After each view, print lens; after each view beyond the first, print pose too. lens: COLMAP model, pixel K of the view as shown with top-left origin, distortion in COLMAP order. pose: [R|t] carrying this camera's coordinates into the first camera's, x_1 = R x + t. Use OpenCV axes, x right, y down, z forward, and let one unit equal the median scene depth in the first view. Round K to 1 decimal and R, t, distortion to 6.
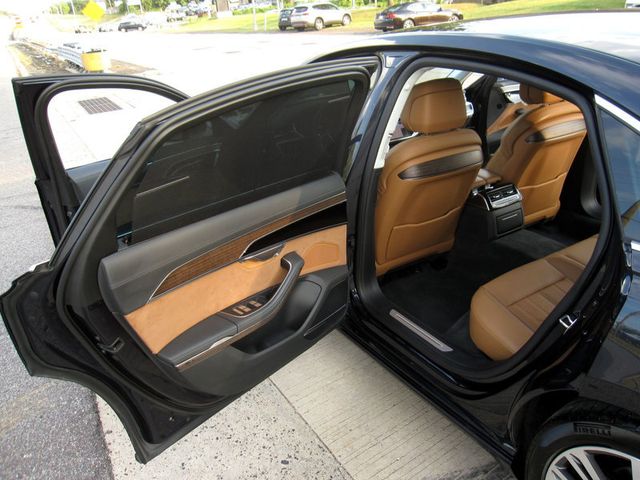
lens RADIAL K [[527.9, 0, 321.0], [0, 527.9, 239.3], [0, 0, 1]] dist [-0.076524, 0.043000]
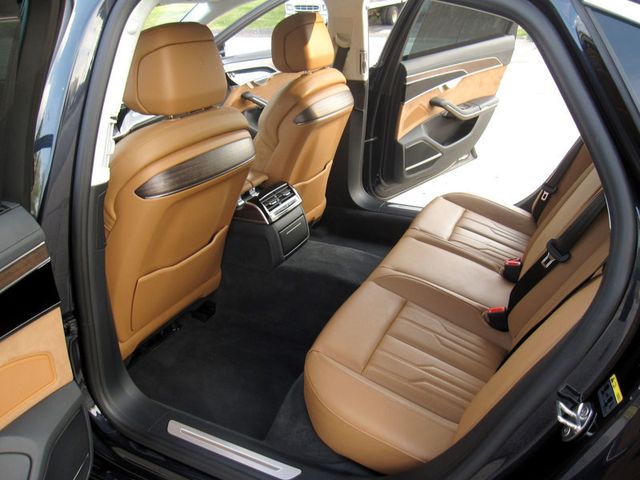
lens RADIAL K [[527.9, 0, 319.8], [0, 527.9, 238.2], [0, 0, 1]] dist [-0.076524, 0.043000]
pose [[0.833664, -0.177873, 0.522843, 0.007997], [0.186429, 0.981781, 0.036746, -0.052324], [-0.519854, 0.066839, 0.851636, 0.385906]]
